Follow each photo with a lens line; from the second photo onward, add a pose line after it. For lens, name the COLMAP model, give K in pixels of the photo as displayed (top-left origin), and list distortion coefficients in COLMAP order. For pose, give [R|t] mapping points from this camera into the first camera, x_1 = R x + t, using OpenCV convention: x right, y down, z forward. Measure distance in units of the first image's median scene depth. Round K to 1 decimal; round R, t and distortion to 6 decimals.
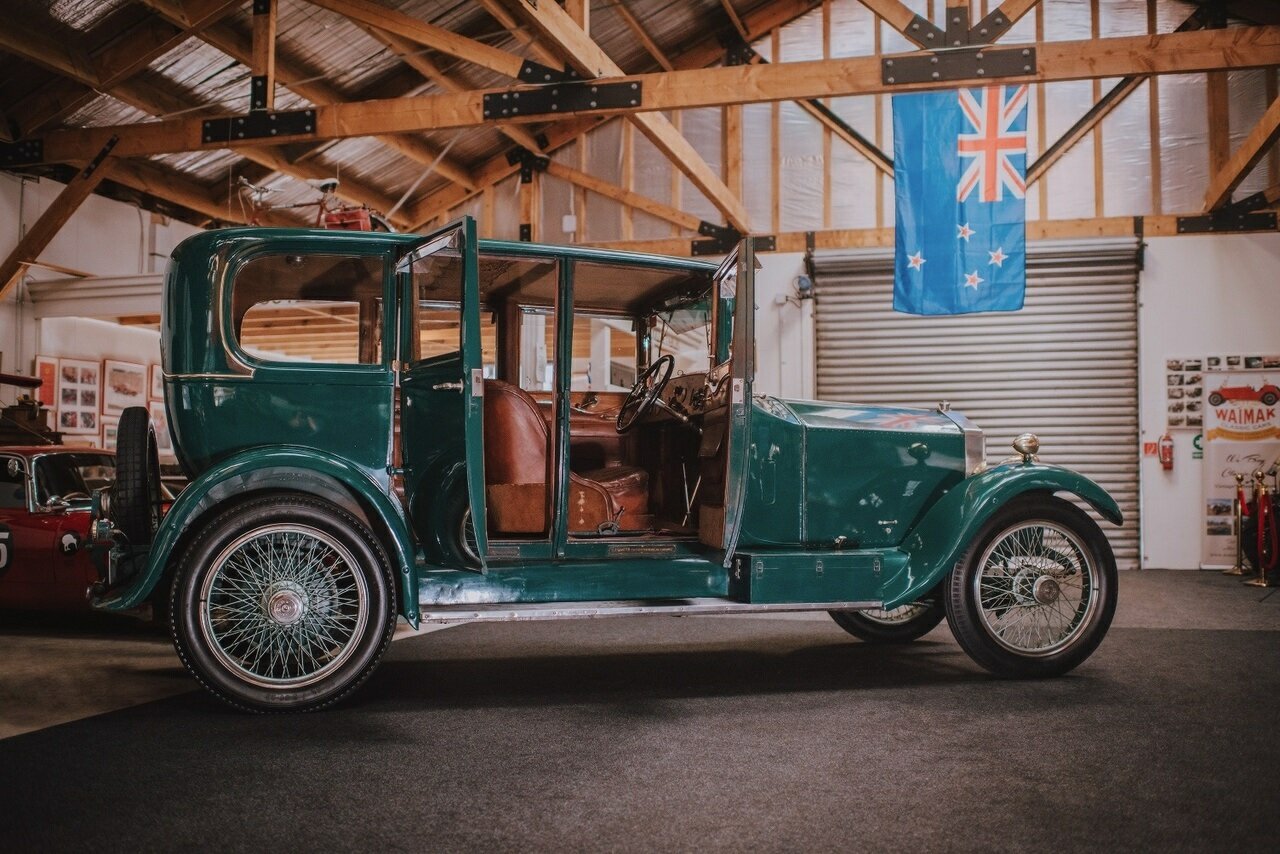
lens RADIAL K [[1328.0, 0, 663.4], [0, 1328.0, 440.6], [0, 0, 1]] dist [-0.104485, 0.111615]
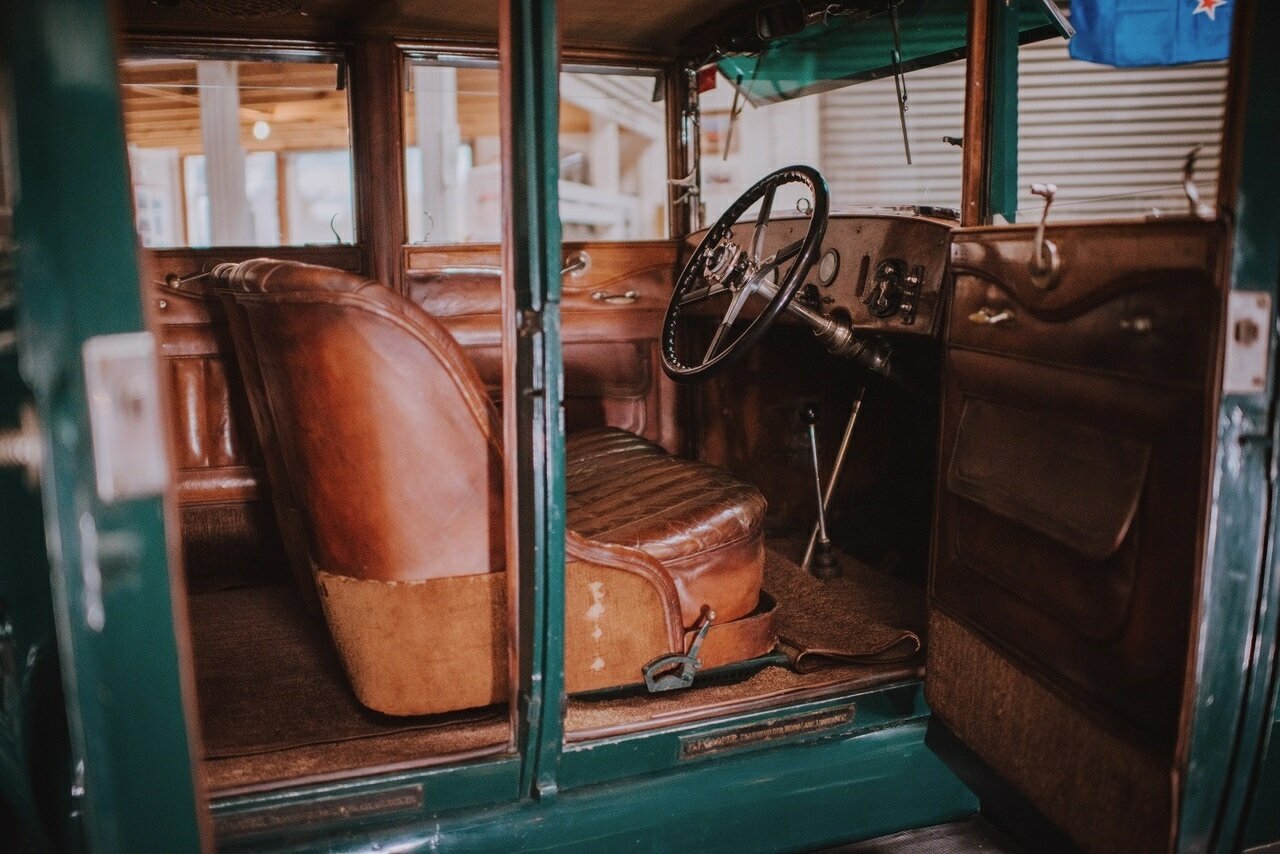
lens RADIAL K [[1285.4, 0, 640.0], [0, 1285.4, 427.0], [0, 0, 1]] dist [-0.106475, 0.121218]
pose [[0.998120, -0.030048, 0.053422, -0.065319], [0.020576, 0.985271, 0.169758, -0.056512], [-0.057736, -0.168340, 0.984037, 0.666361]]
